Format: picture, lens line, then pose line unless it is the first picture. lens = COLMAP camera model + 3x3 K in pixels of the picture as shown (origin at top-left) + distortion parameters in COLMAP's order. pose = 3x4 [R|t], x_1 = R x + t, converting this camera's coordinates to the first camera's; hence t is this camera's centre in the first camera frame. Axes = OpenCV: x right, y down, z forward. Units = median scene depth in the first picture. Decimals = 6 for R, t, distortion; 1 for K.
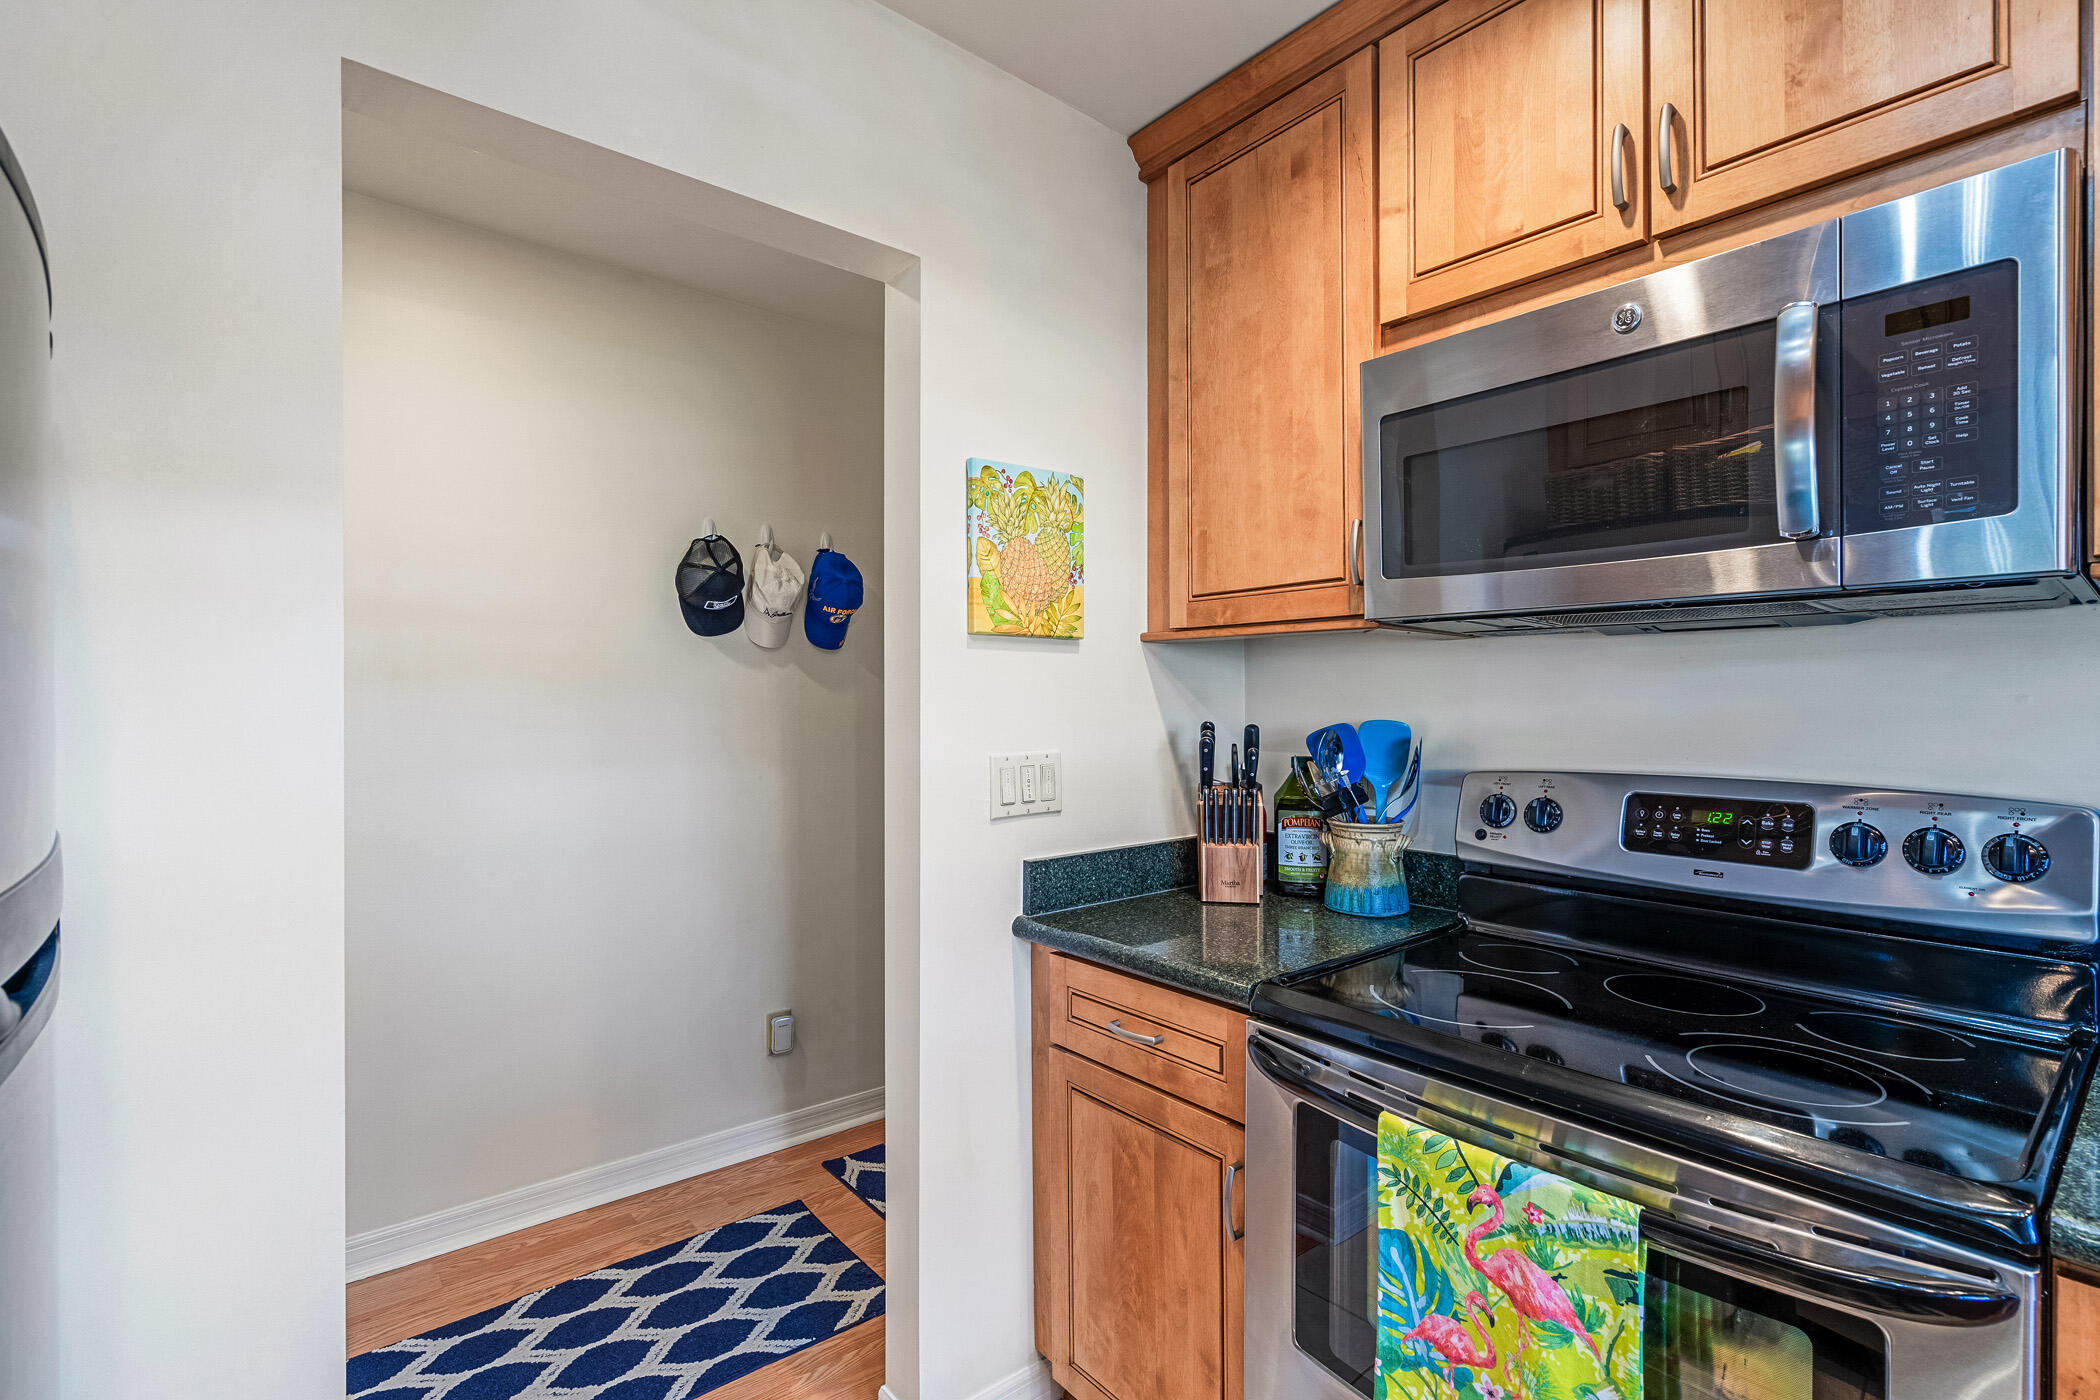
lens RADIAL K [[955.6, 0, 1041.5], [0, 955.6, 701.5], [0, 0, 1]] dist [-0.002738, 0.000811]
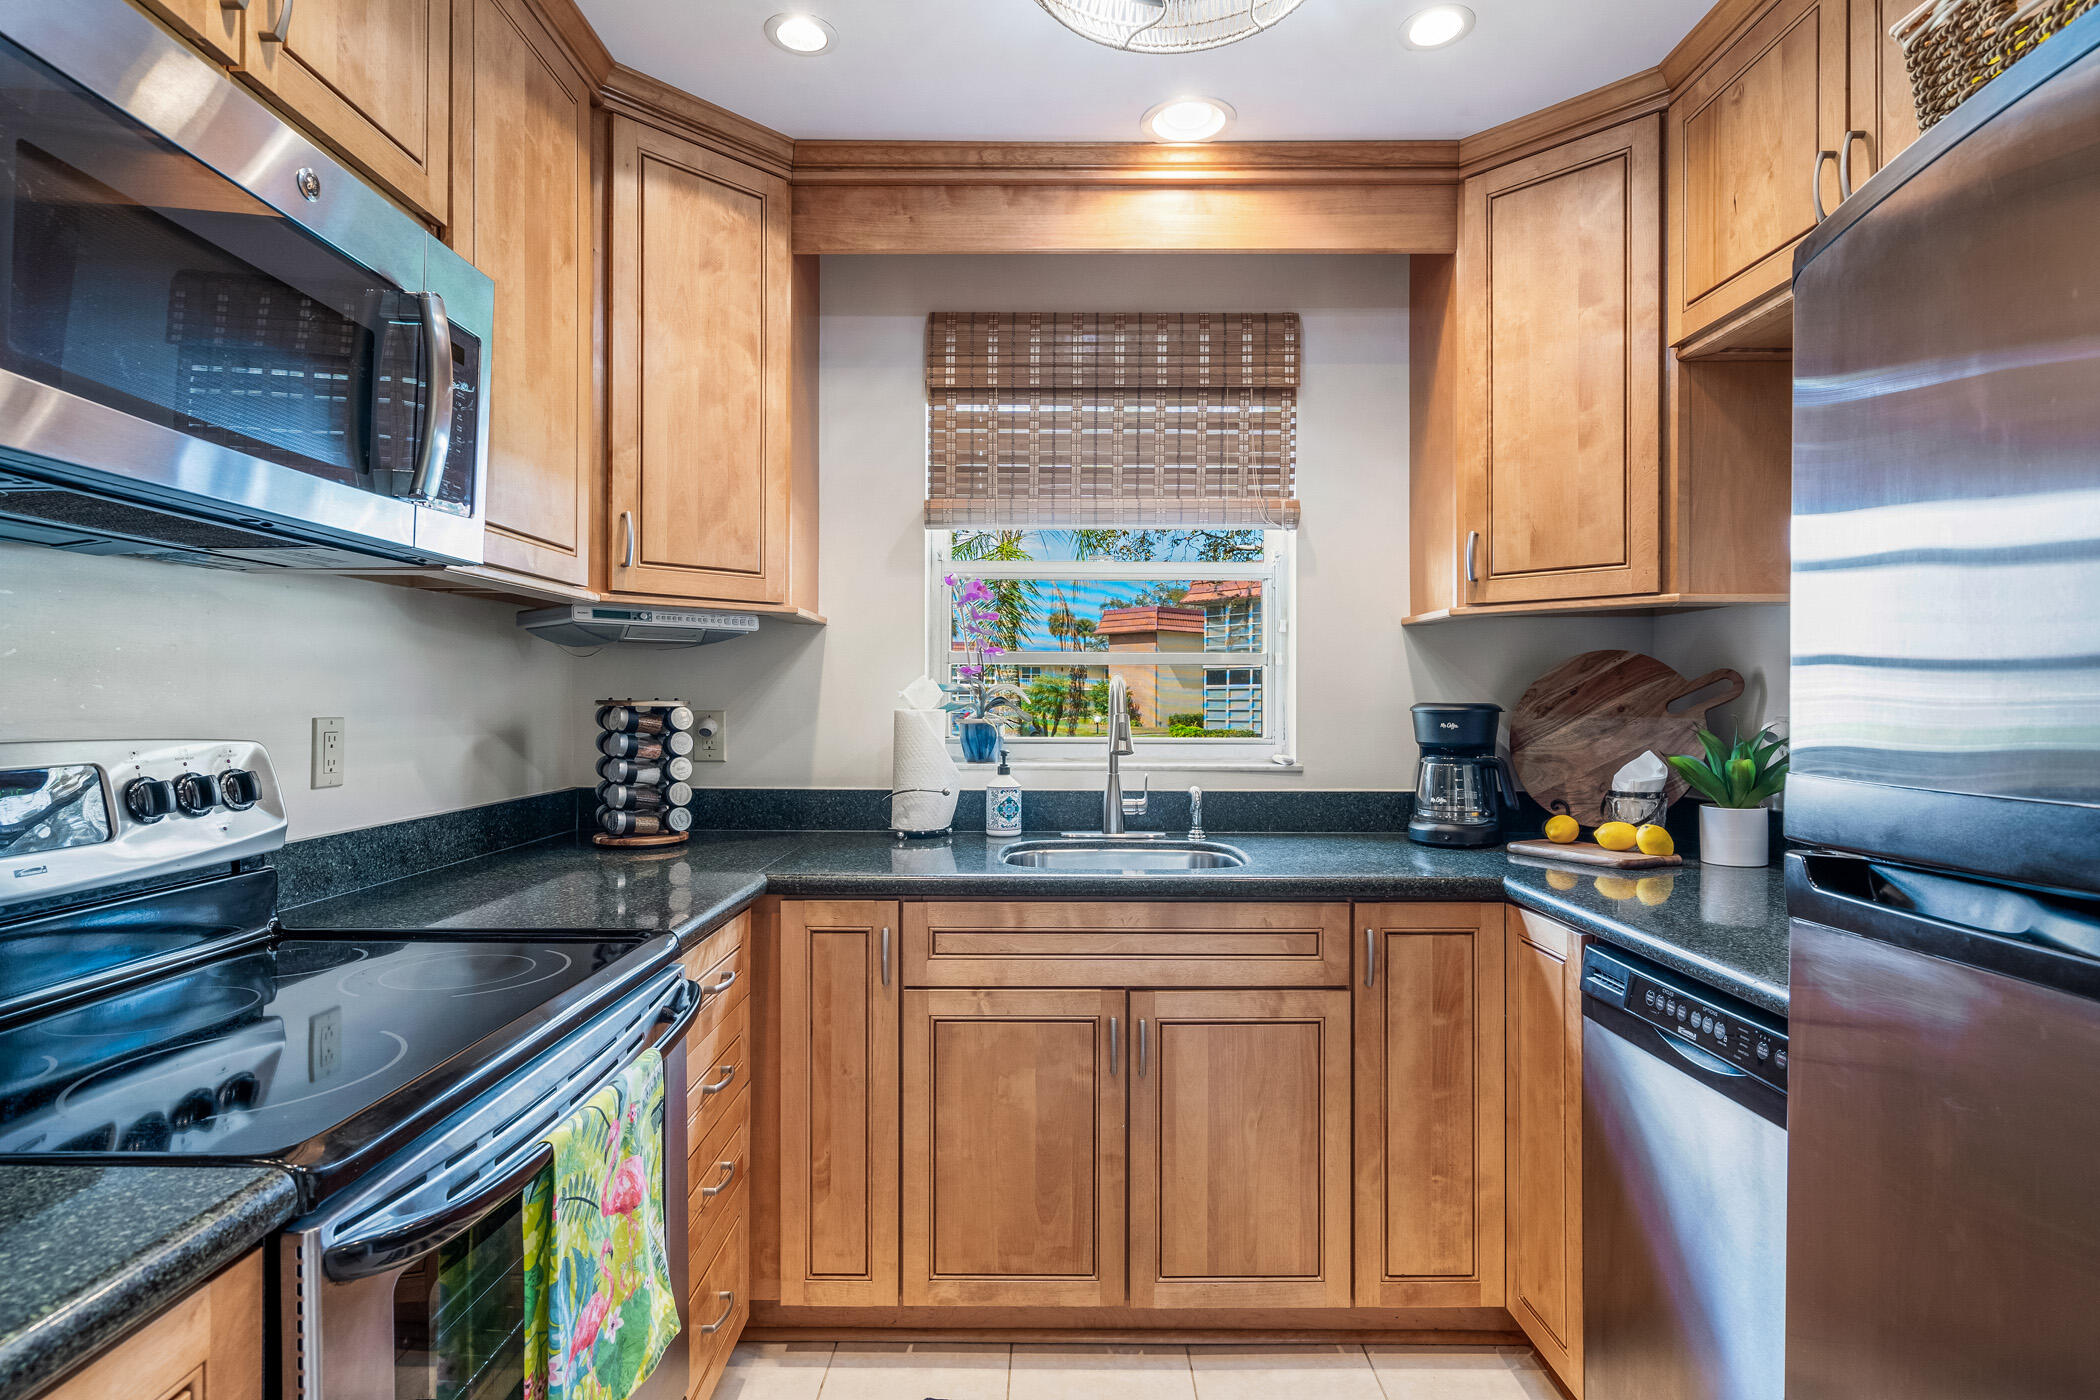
lens RADIAL K [[1075.5, 0, 1050.3], [0, 1075.5, 706.0], [0, 0, 1]] dist [0.003870, 0.002806]
pose [[-0.776777, -0.005863, 0.629749, -0.509866], [-0.002804, 0.999979, 0.005851, 0.053288], [-0.629770, 0.002779, -0.776777, 1.348623]]
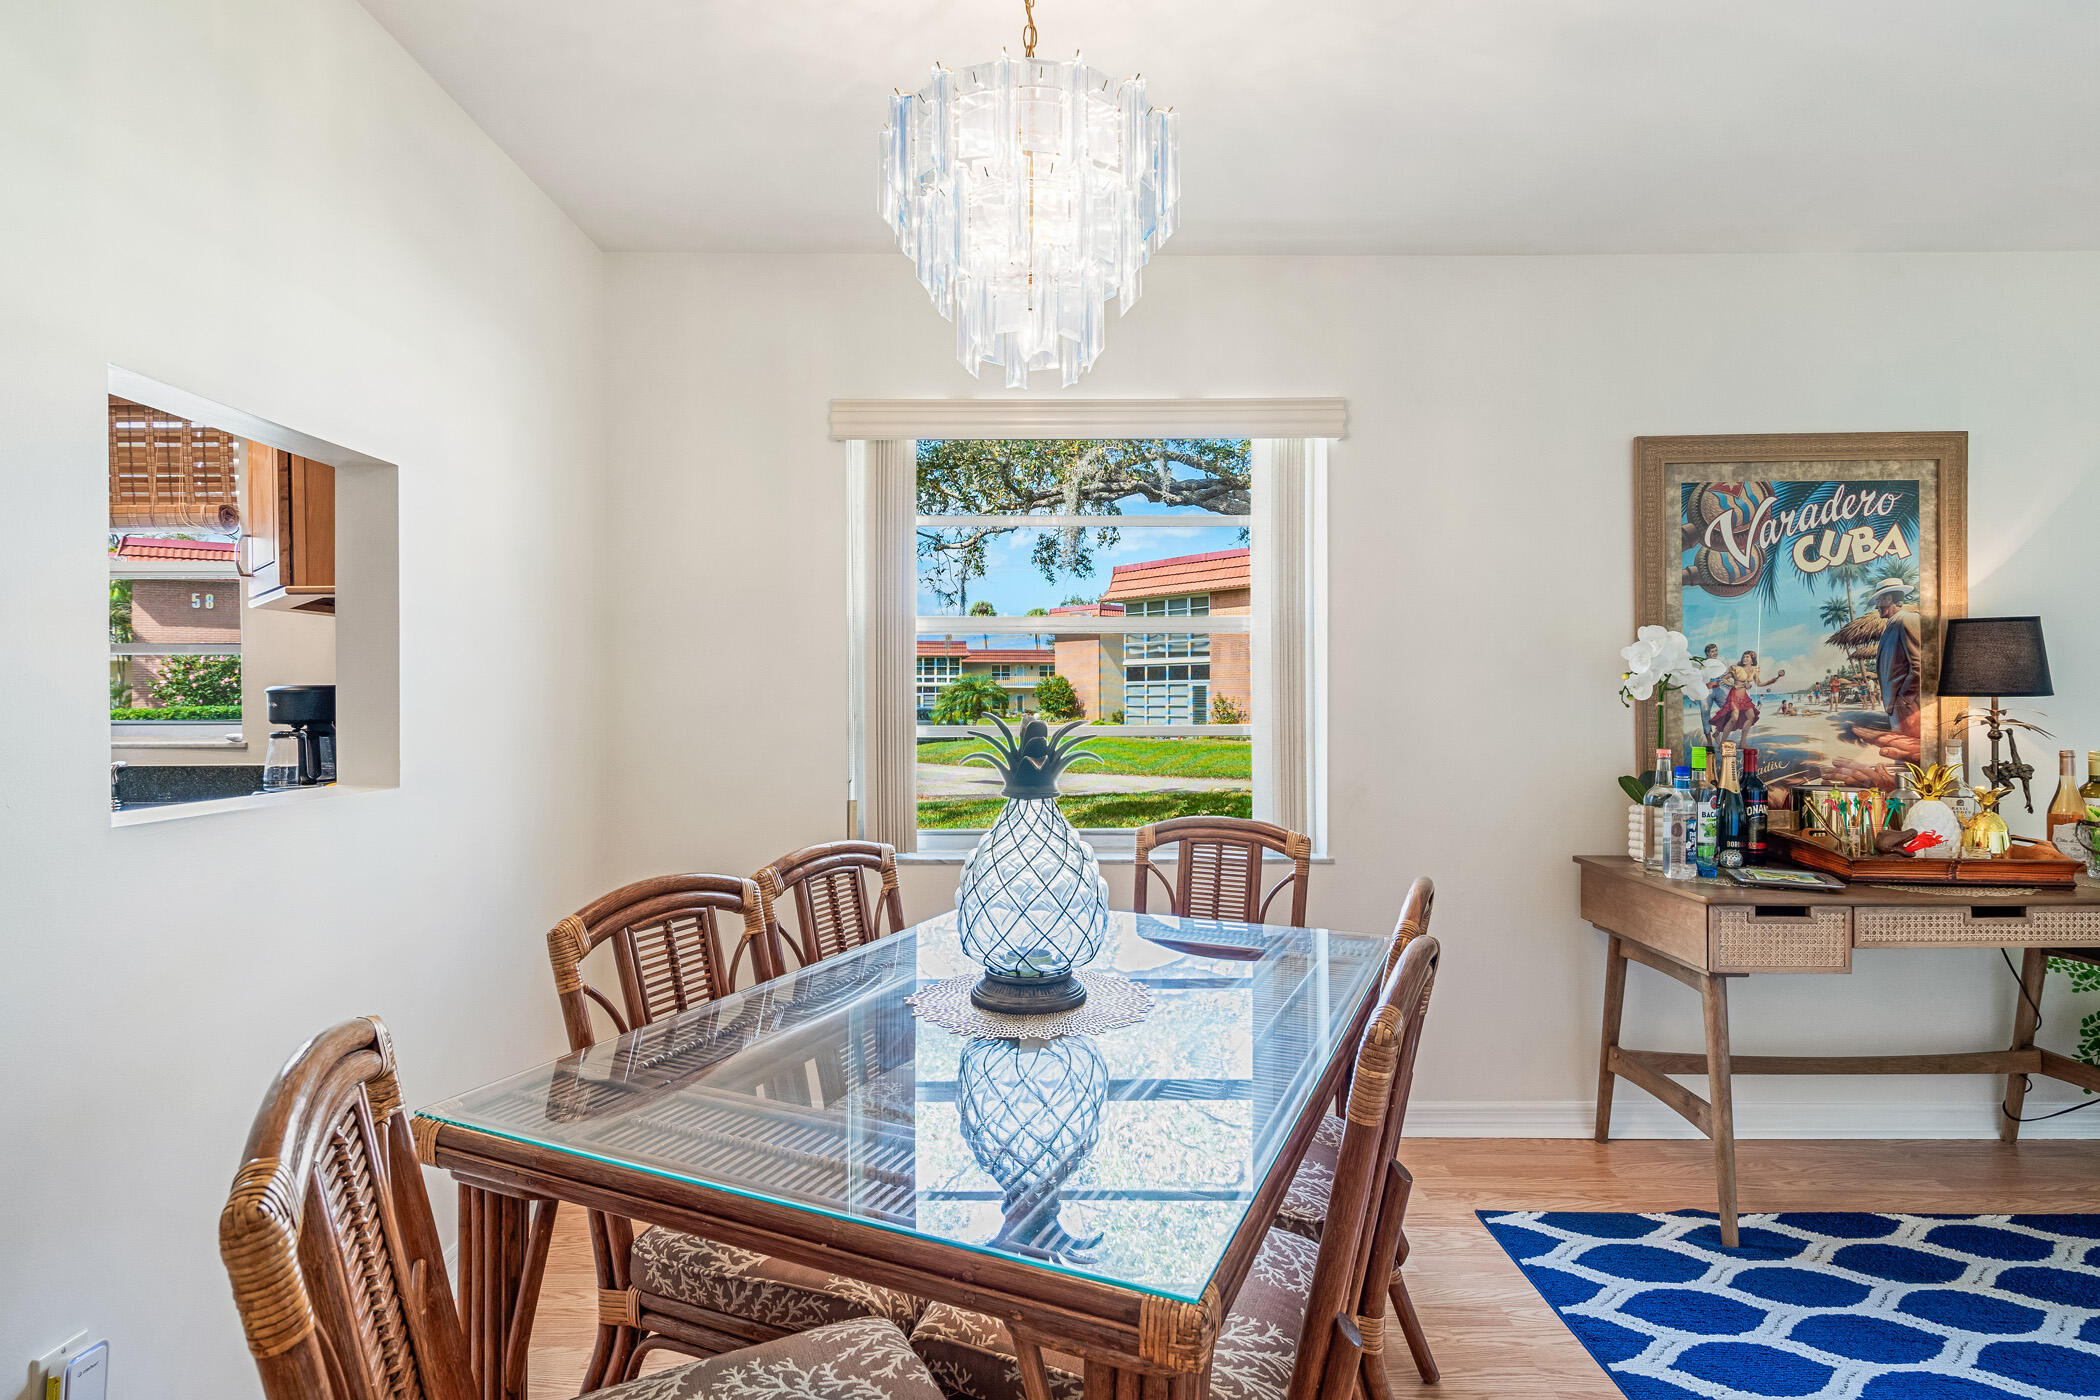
lens RADIAL K [[1066.5, 0, 1049.8], [0, 1066.5, 697.1], [0, 0, 1]] dist [0.004668, -0.000137]
pose [[-0.775878, 0.001097, 0.630881, -2.557206], [0.001314, 0.999999, -0.000123, 0.085905], [-0.630881, 0.000734, -0.775879, 0.009565]]
